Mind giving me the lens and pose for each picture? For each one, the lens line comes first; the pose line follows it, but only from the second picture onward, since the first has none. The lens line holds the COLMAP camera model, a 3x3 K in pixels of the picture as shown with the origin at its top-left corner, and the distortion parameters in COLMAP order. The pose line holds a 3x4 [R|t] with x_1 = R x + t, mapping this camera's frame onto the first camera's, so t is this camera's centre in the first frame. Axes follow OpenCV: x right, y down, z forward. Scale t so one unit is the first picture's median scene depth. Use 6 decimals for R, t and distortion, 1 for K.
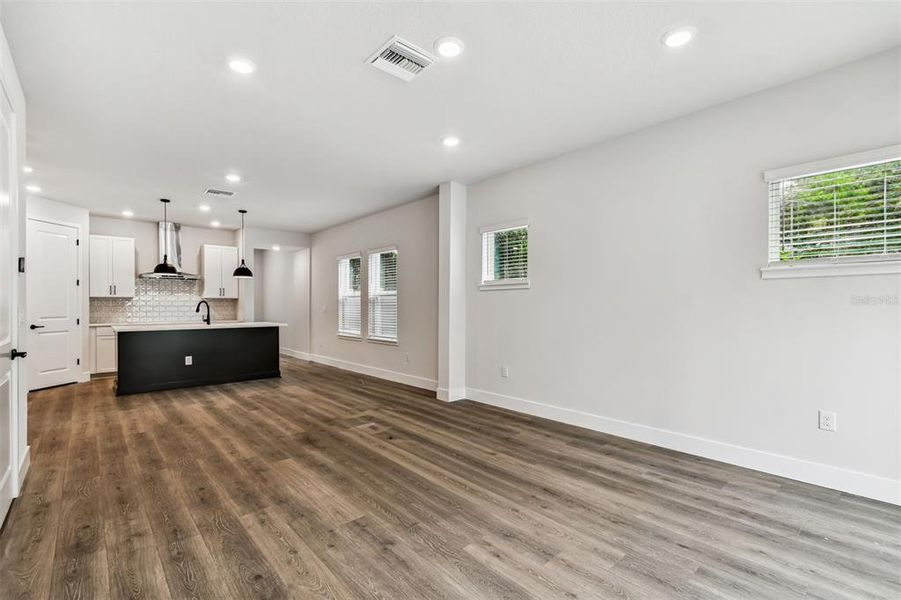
lens RADIAL K [[400.1, 0, 452.7], [0, 400.1, 311.2], [0, 0, 1]] dist [0.006367, -0.002240]
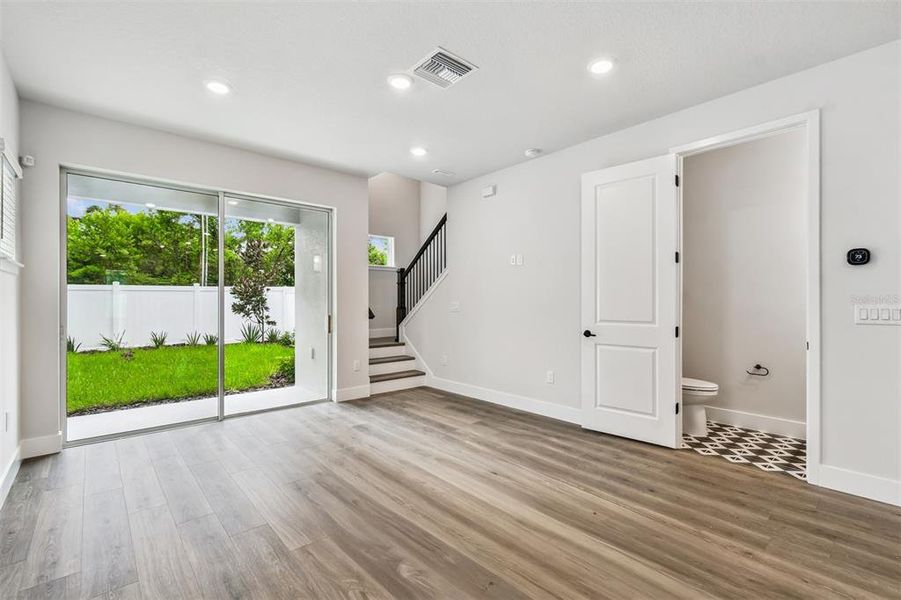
lens RADIAL K [[400.1, 0, 453.2], [0, 400.1, 301.8], [0, 0, 1]] dist [0.006367, -0.002240]
pose [[-0.999970, 0.000590, 0.007694, -0.119740], [0.000691, 0.999913, 0.013174, -0.020111], [-0.007685, 0.013179, -0.999884, 1.527561]]
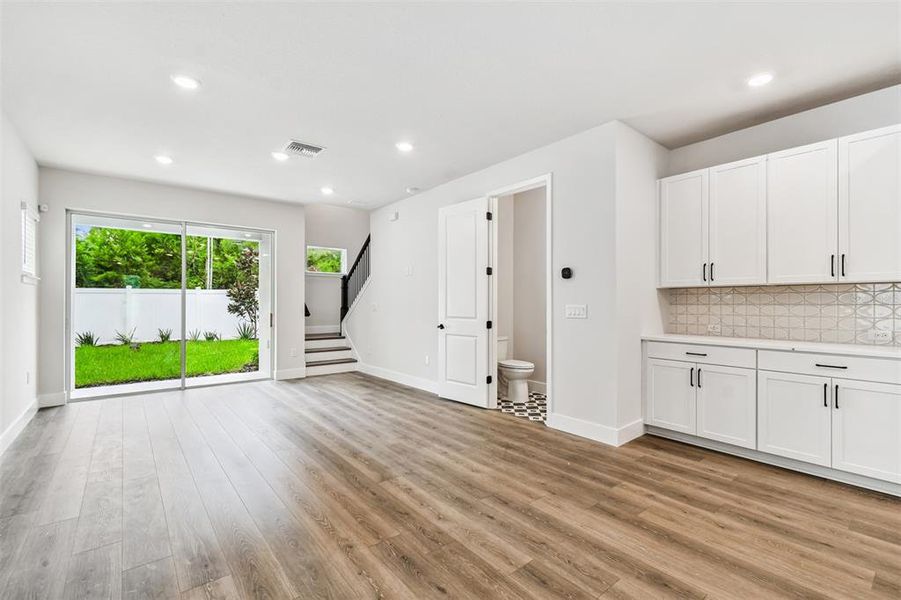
lens RADIAL K [[400.1, 0, 452.2], [0, 400.1, 303.2], [0, 0, 1]] dist [0.006367, -0.002240]
pose [[-0.998564, -0.000205, 0.053568, -0.597683], [0.000475, 0.999919, 0.012686, -0.023775], [-0.053566, 0.012693, -0.998484, 1.903819]]
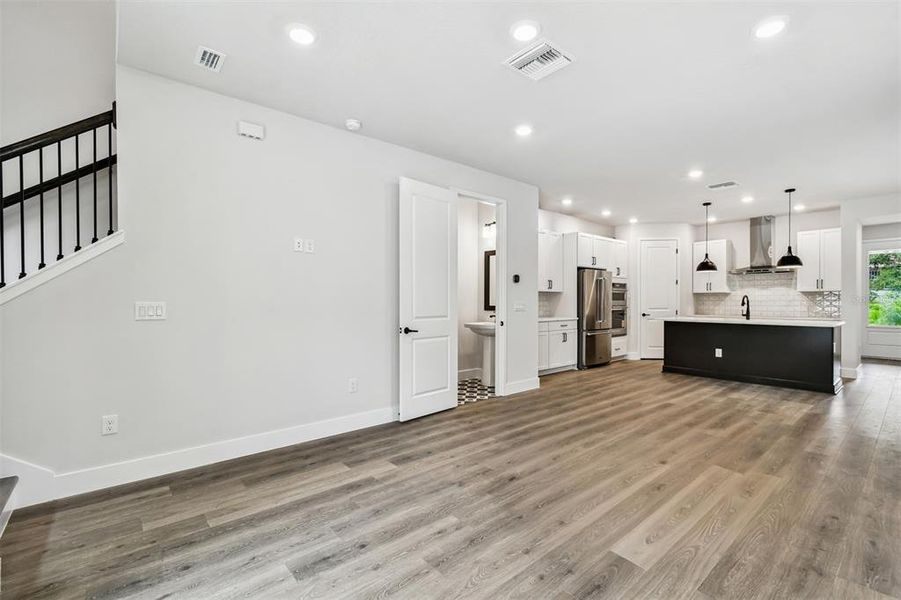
lens RADIAL K [[400.1, 0, 462.0], [0, 400.1, 304.1], [0, 0, 1]] dist [0.006367, -0.002240]
pose [[-0.016338, 0.009730, -0.999819, 0.674287], [-0.012893, 0.999867, 0.009941, -0.008764], [0.999783, 0.013053, -0.016210, 0.609461]]
